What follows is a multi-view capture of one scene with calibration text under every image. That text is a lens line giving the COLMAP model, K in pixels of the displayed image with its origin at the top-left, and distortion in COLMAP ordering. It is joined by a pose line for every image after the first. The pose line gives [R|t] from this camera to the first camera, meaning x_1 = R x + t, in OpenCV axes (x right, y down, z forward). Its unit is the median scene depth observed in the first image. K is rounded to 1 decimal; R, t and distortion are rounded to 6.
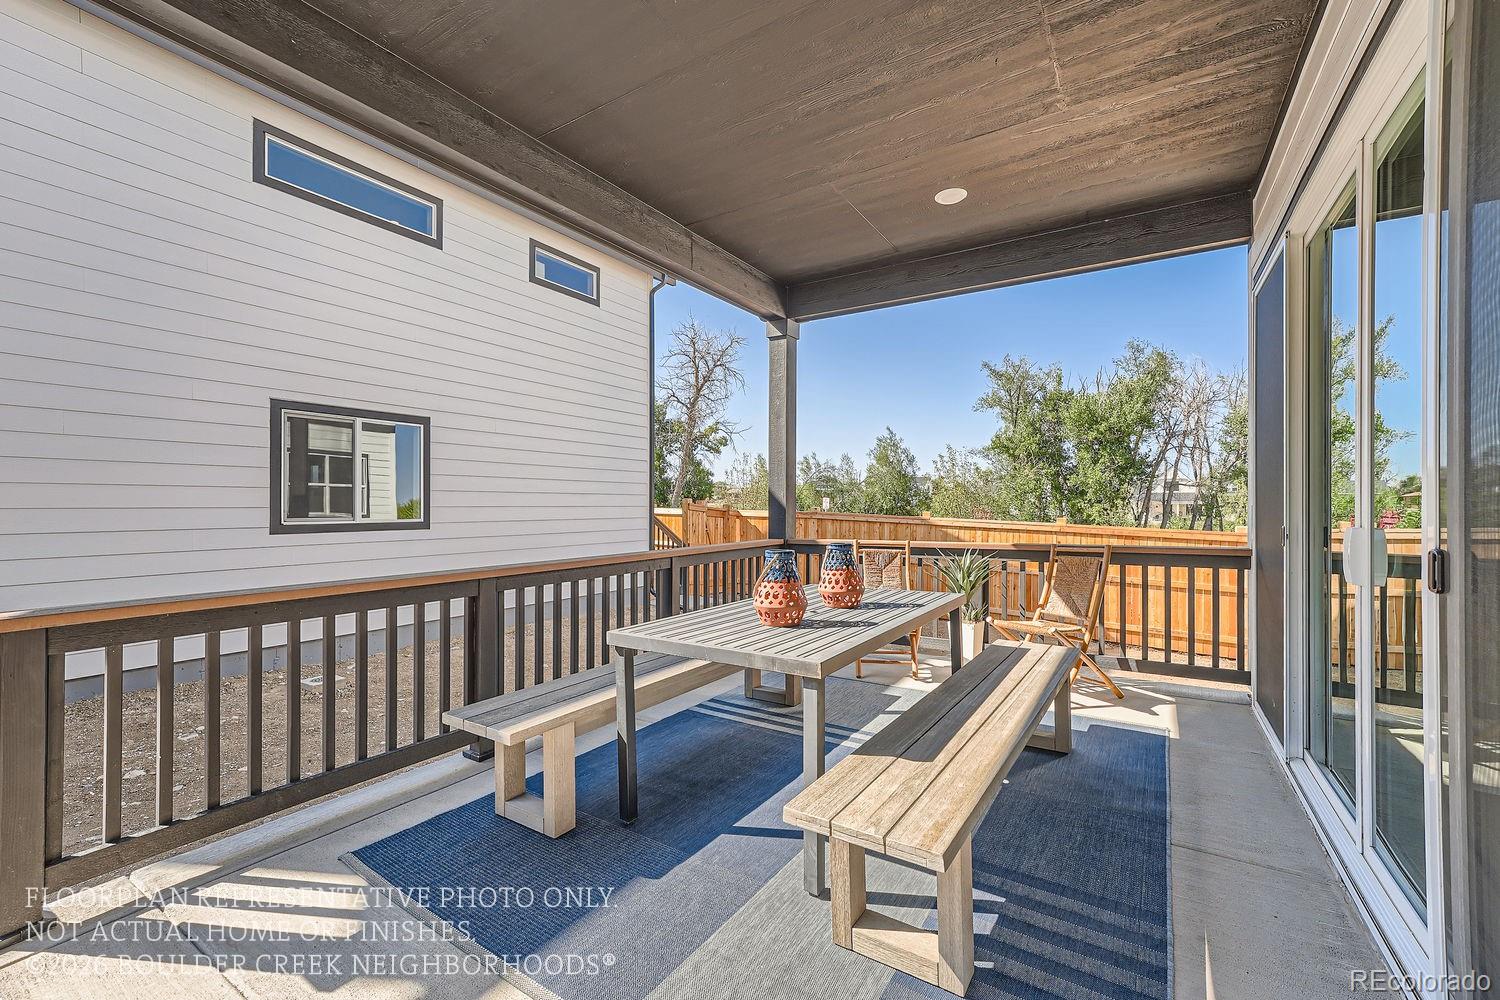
lens RADIAL K [[621.0, 0, 749.2], [0, 621.0, 502.2], [0, 0, 1]] dist [0.000216, 0.000015]
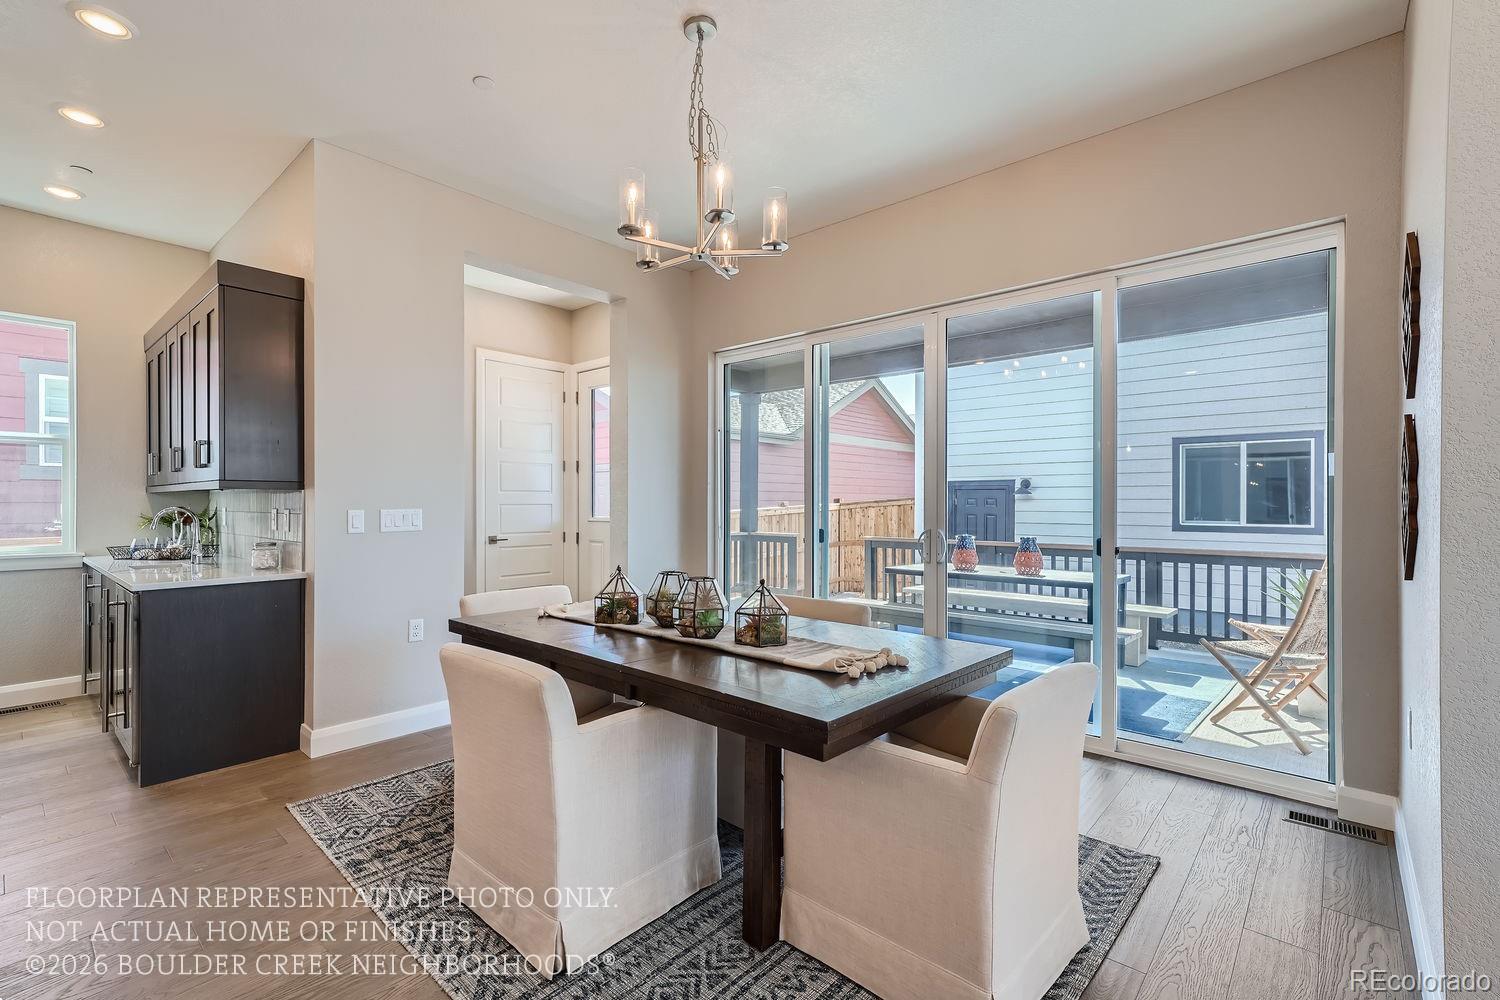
lens RADIAL K [[681.0, 0, 756.2], [0, 681.0, 507.1], [0, 0, 1]] dist [0.001720, 0.000097]
pose [[-0.150154, 0.005030, -0.988650, 0.132652], [0.000801, 0.999987, 0.004966, -0.001821], [0.988662, -0.000046, -0.150156, 0.037561]]
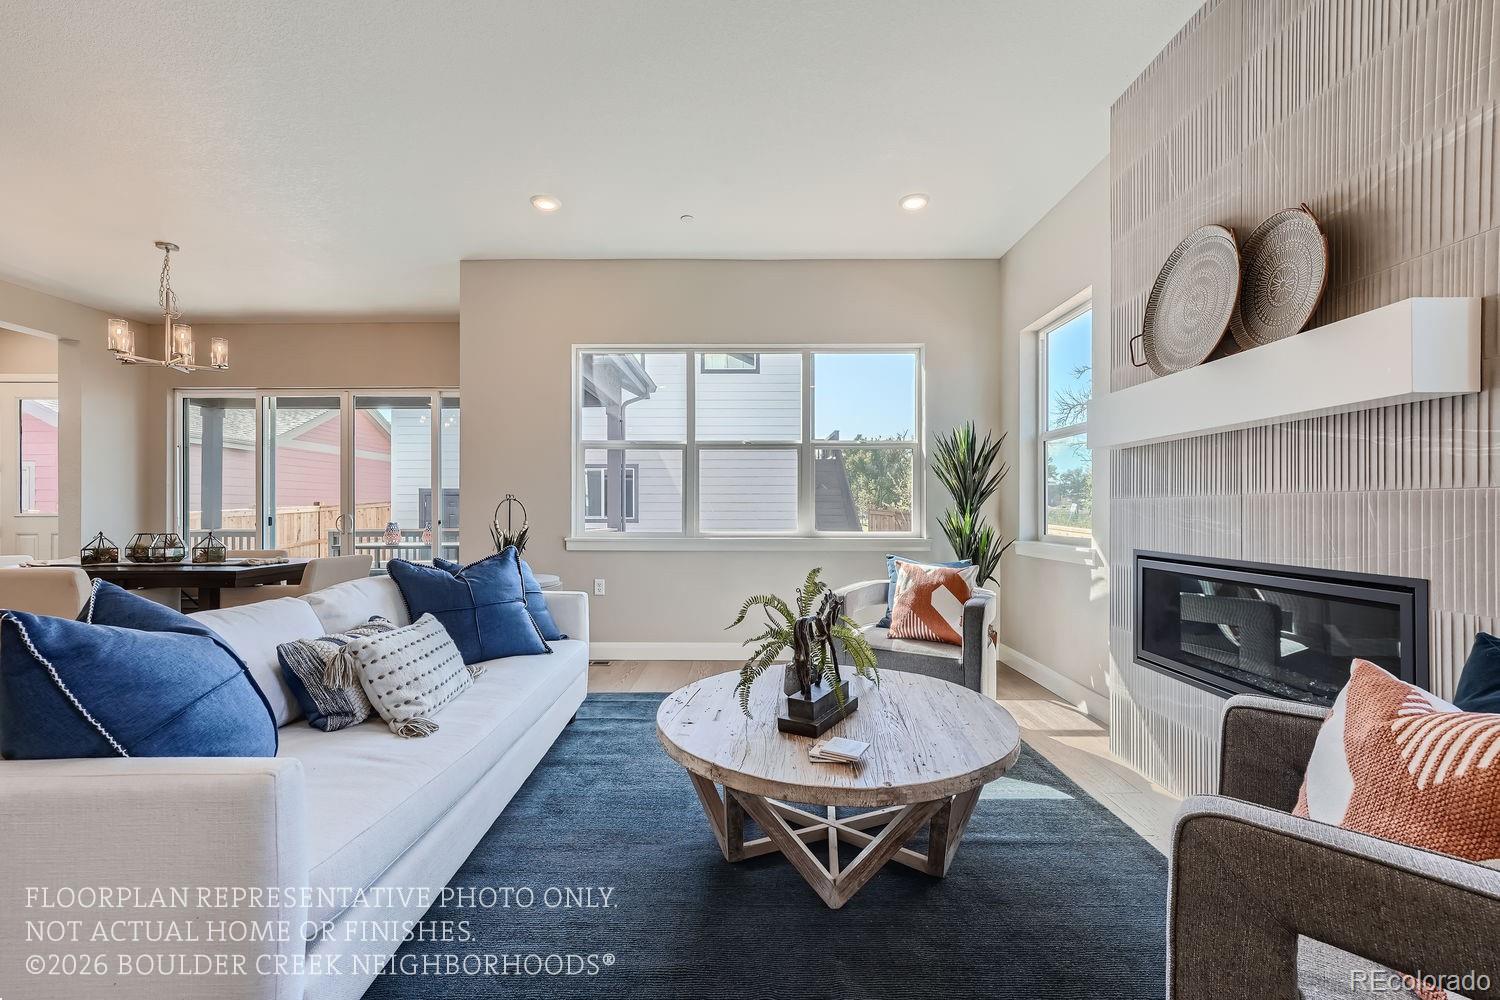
lens RADIAL K [[602.2, 0, 745.2], [0, 602.2, 507.5], [0, 0, 1]] dist [-0.002267, 0.001042]
pose [[0.529189, -0.004085, -0.848494, 0.197536], [0.003906, 0.999990, -0.002378, 0.000357], [0.848495, -0.002056, 0.529199, 0.049910]]
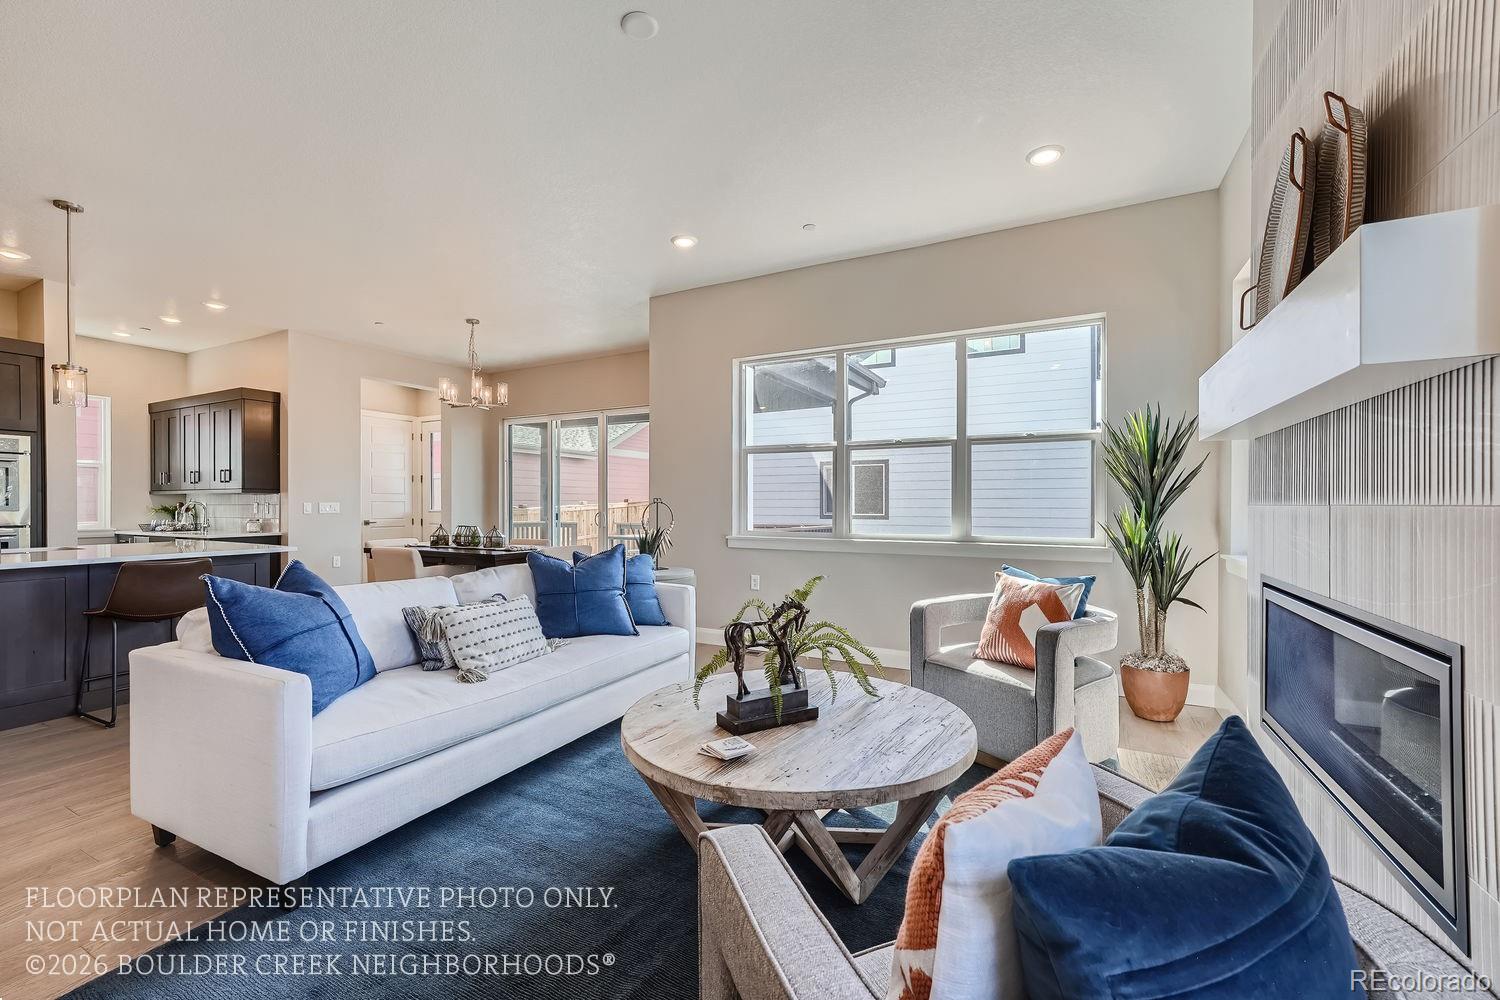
lens RADIAL K [[614.0, 0, 744.4], [0, 614.0, 504.7], [0, 0, 1]] dist [0.000631, 0.000527]
pose [[0.079236, -0.000249, -0.996856, 0.207640], [0.002833, 0.999996, -0.000025, -0.000551], [0.996852, -0.002822, 0.079237, 0.069287]]
